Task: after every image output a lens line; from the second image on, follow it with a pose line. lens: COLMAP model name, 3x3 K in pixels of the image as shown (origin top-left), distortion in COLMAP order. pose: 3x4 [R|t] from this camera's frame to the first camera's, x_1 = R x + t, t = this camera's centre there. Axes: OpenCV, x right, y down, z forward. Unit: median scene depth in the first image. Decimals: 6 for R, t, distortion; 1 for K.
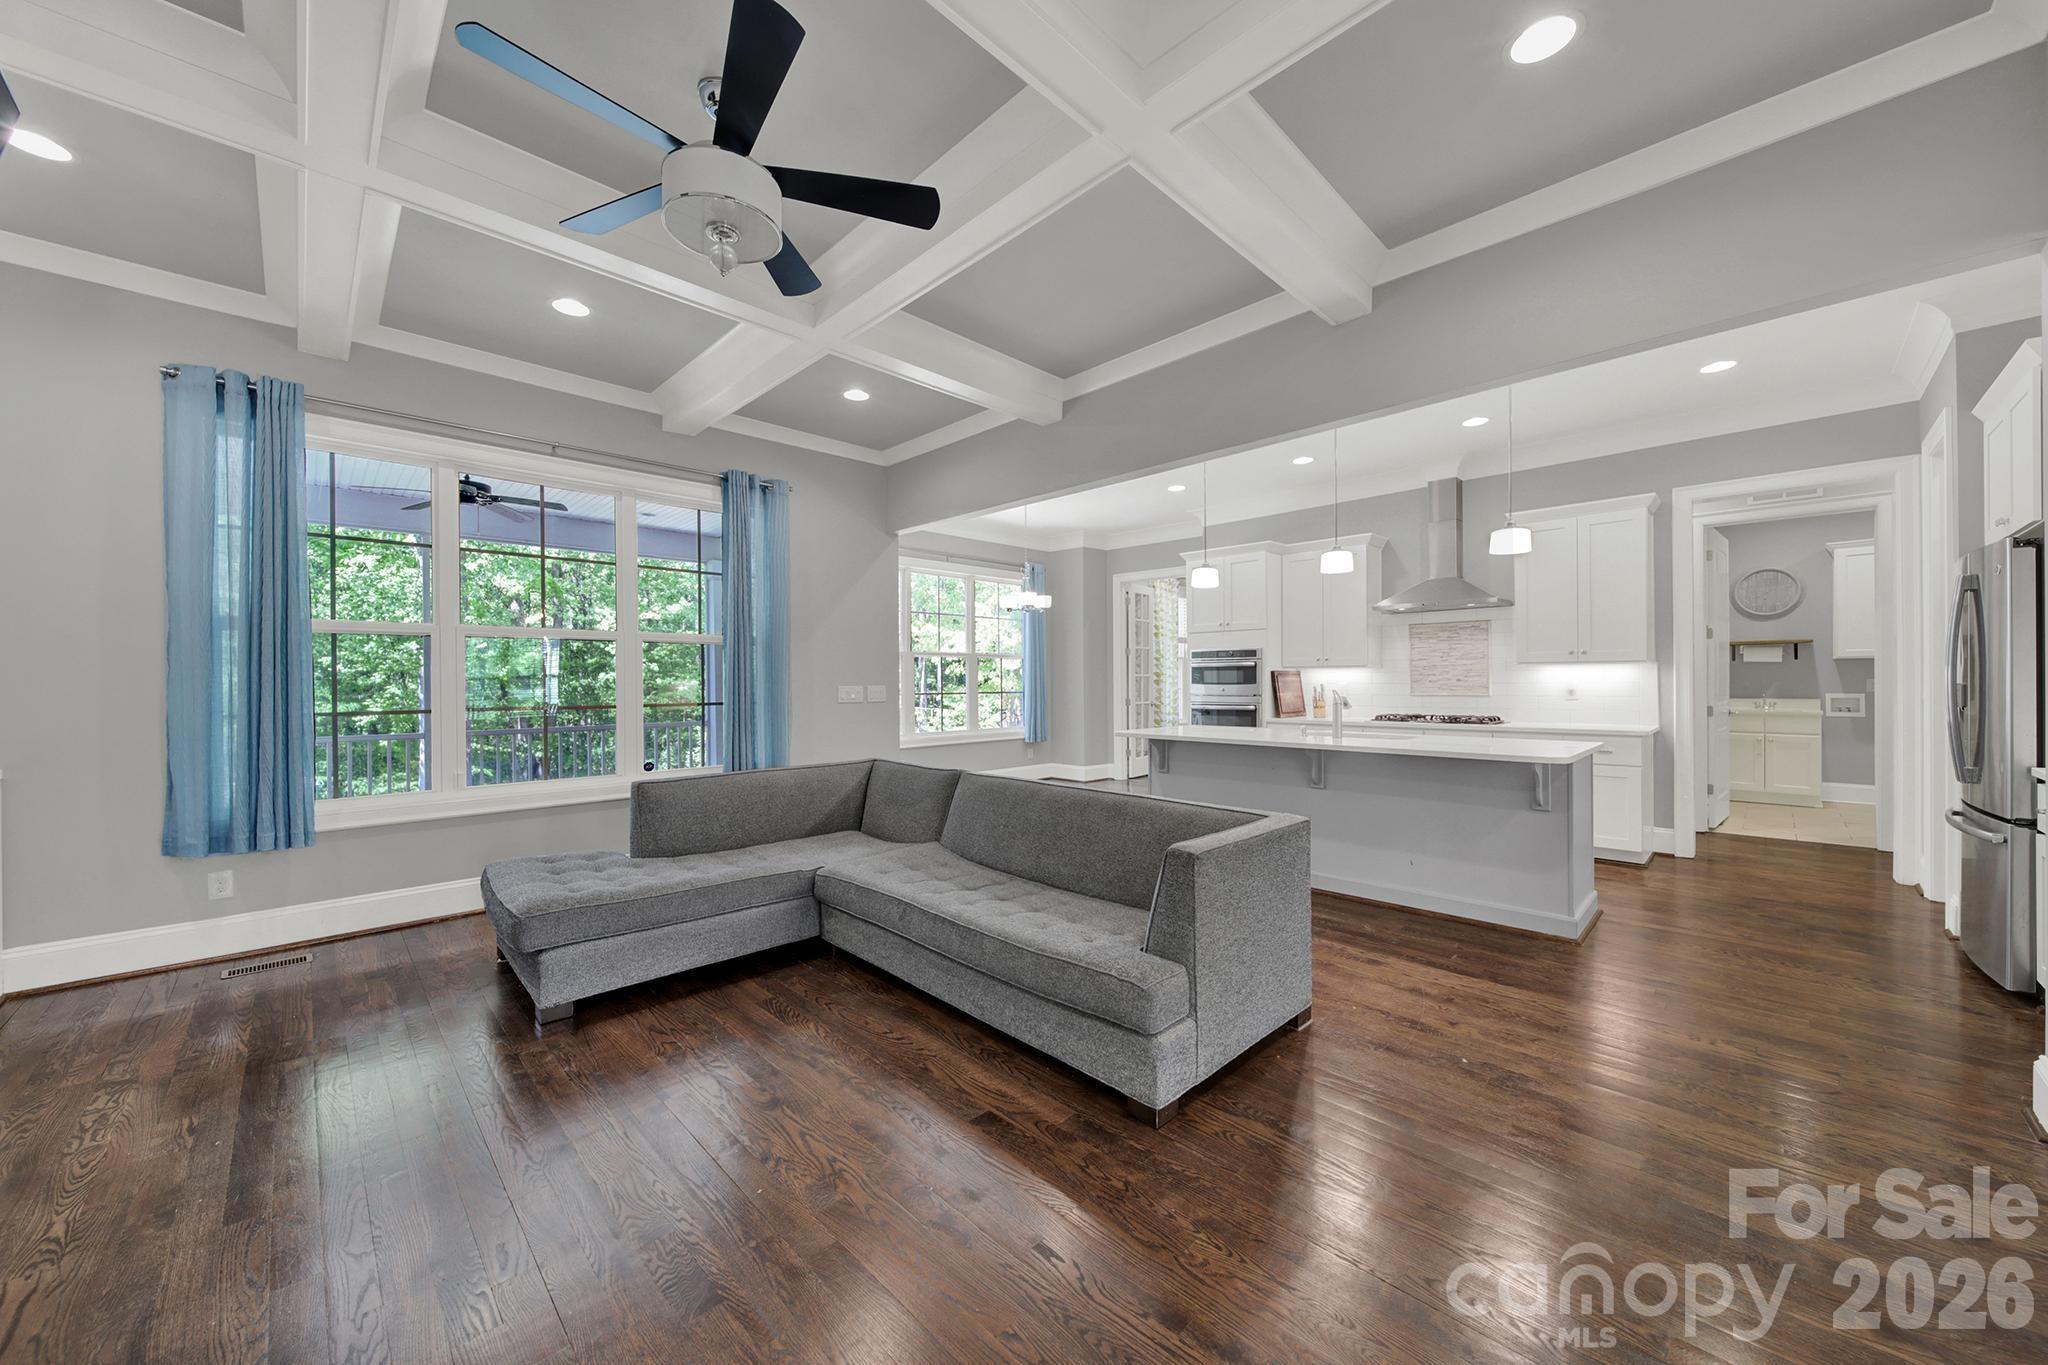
lens RADIAL K [[731.2, 0, 1024.0], [0, 731.2, 682.5], [0, 0, 1]] dist [-0.000857, -0.000098]
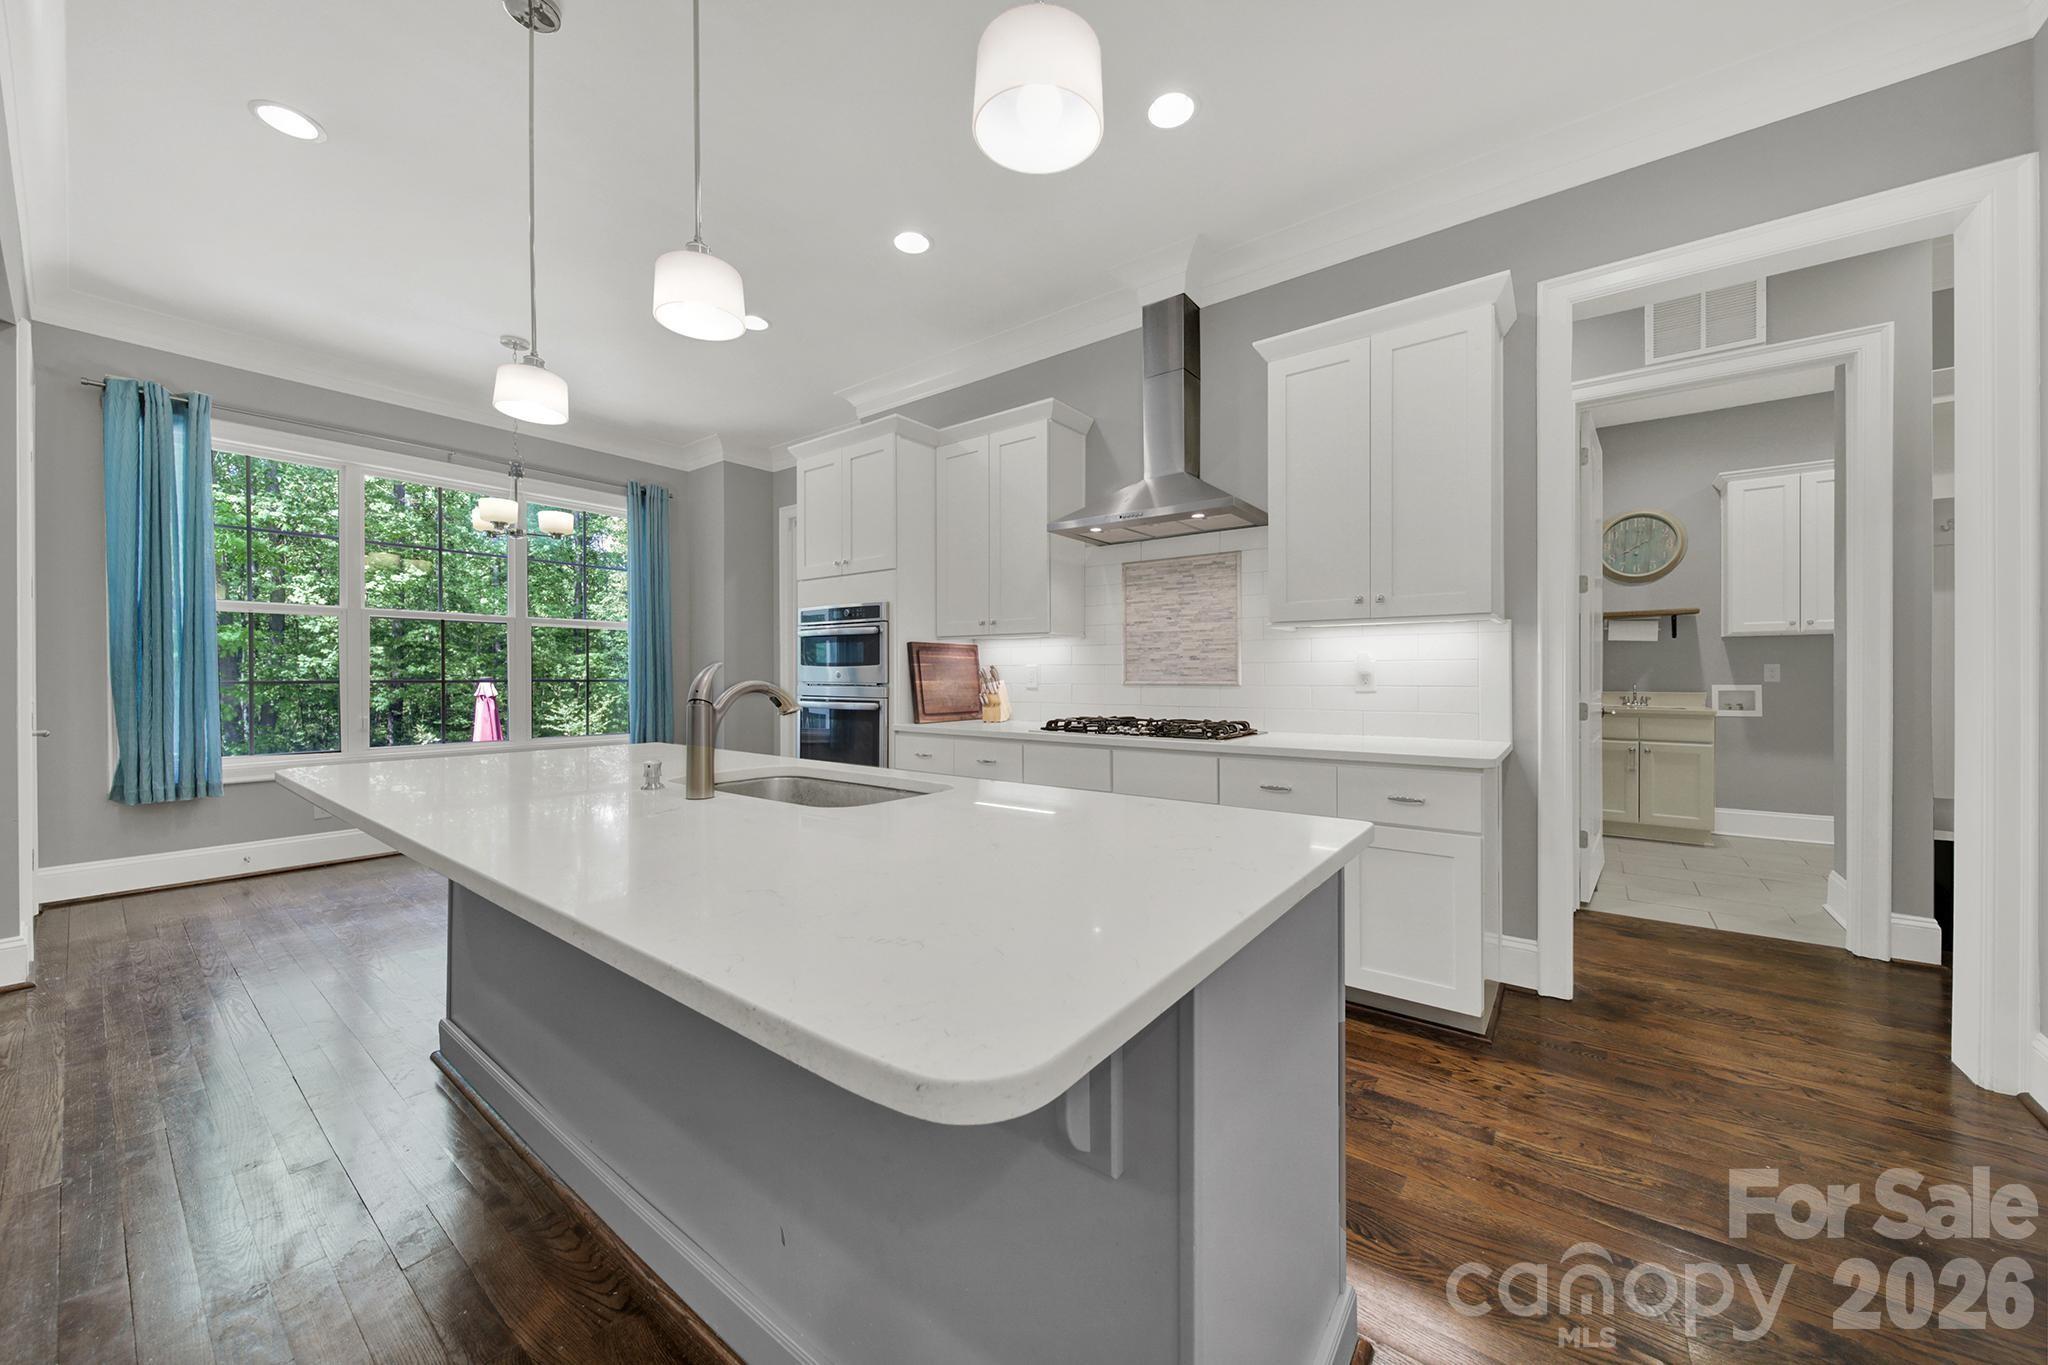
lens RADIAL K [[734.8, 0, 1016.5], [0, 734.8, 678.0], [0, 0, 1]] dist [0.001124, 0.000121]
pose [[0.990785, 0.004440, 0.135368, 0.365538], [-0.005101, 0.999977, 0.004539, 0.010298], [-0.135344, -0.005187, 0.990785, 0.431342]]
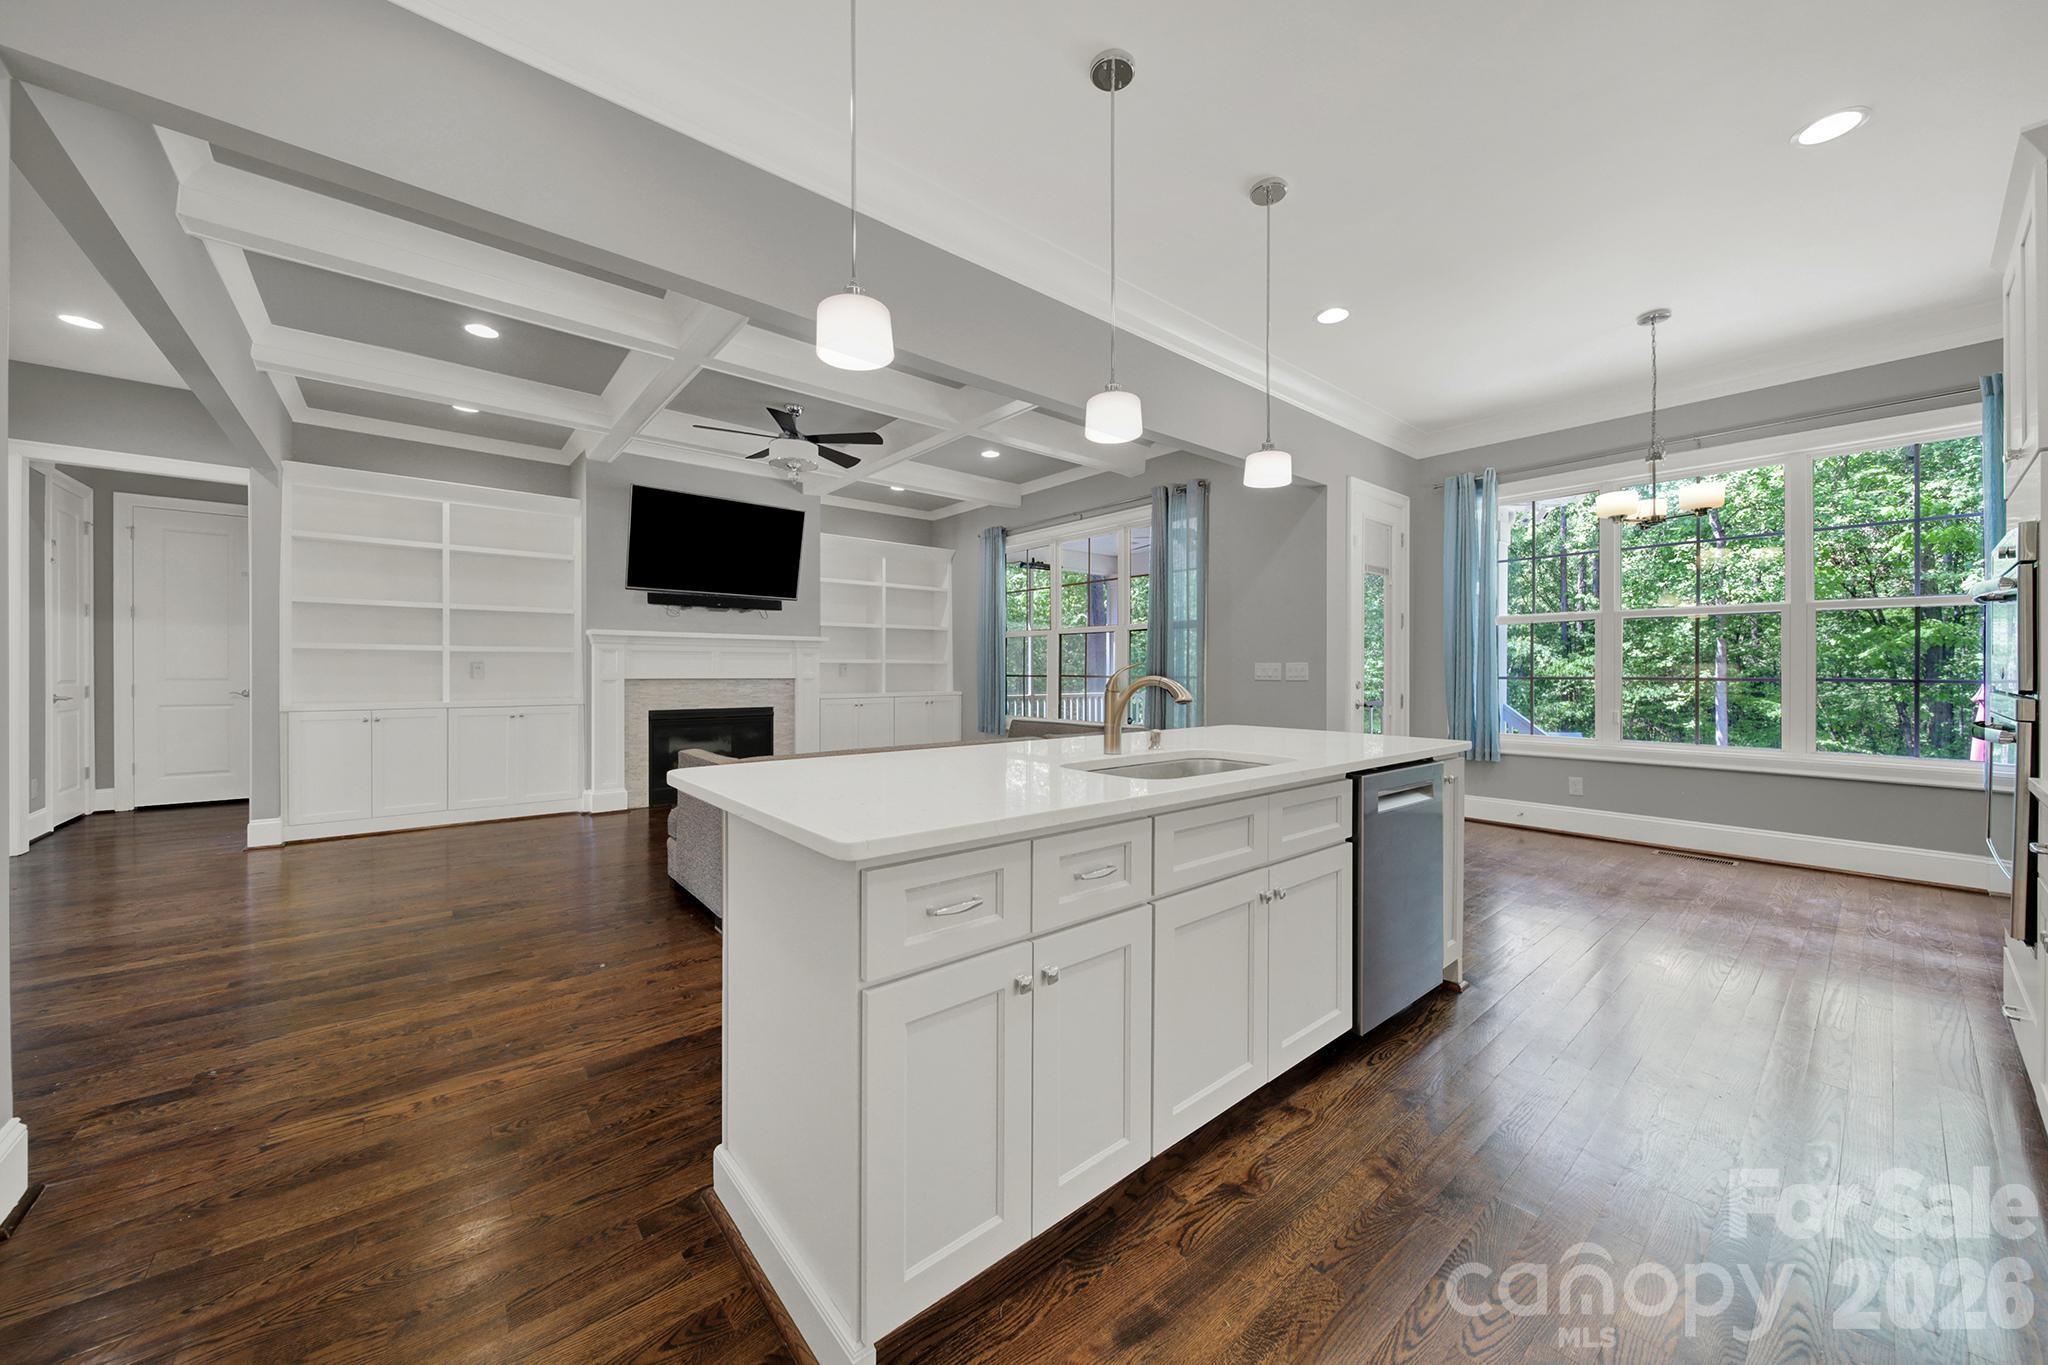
lens RADIAL K [[725.0, 0, 1027.0], [0, 725.0, 673.6], [0, 0, 1]] dist [-0.001355, -0.000257]
pose [[-0.066146, 0.010697, -0.997753, 0.660250], [-0.002614, 0.999937, 0.010893, 0.008355], [0.997807, 0.003328, -0.066114, 0.672119]]
